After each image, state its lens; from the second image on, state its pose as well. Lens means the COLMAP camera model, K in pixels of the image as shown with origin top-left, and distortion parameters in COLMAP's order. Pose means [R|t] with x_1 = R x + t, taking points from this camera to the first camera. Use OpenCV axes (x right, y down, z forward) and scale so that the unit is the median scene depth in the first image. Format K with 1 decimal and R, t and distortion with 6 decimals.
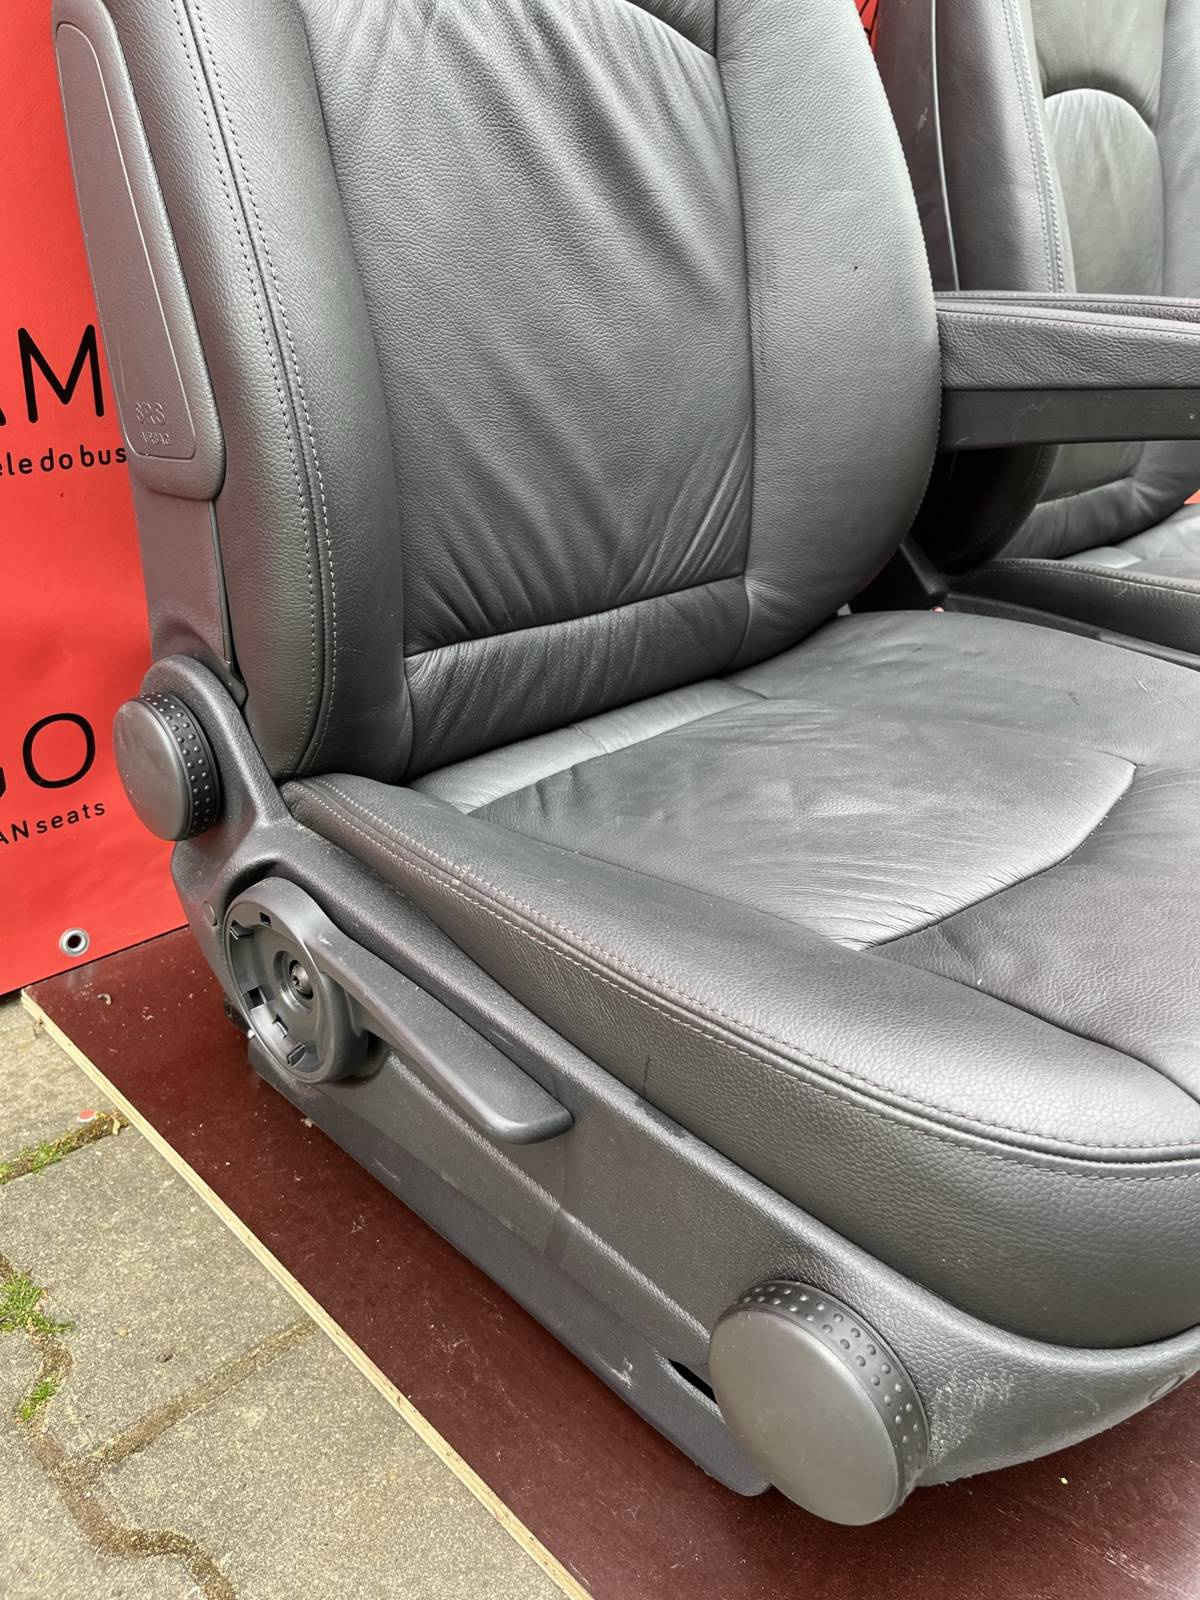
lens RADIAL K [[1228.5, 0, 611.8], [0, 1228.5, 814.4], [0, 0, 1]] dist [0.065377, -0.107756]
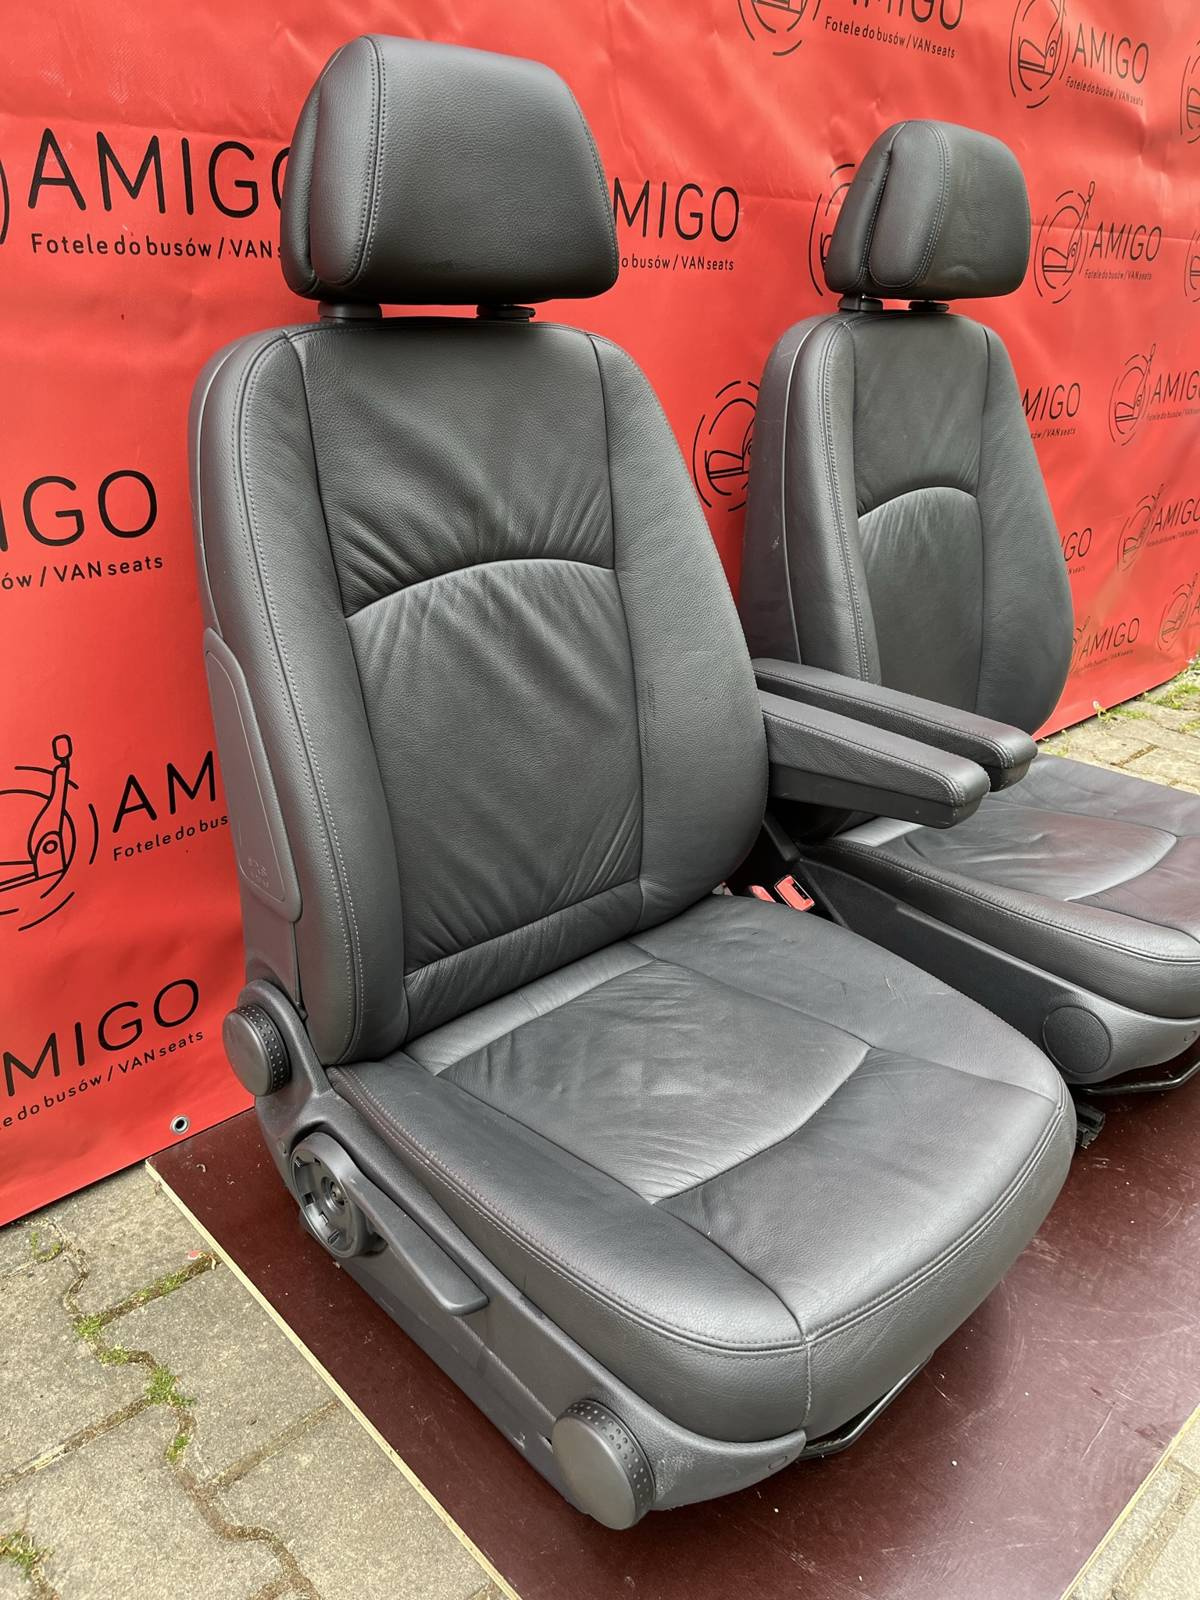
lens RADIAL K [[1228.5, 0, 600.6], [0, 1228.5, 806.8], [0, 0, 1]] dist [0.065377, -0.107756]
pose [[0.999711, 0.013570, -0.019842, 0.125440], [-0.013935, 0.999734, -0.018399, -0.352495], [0.019587, 0.018671, 0.999634, -0.650087]]
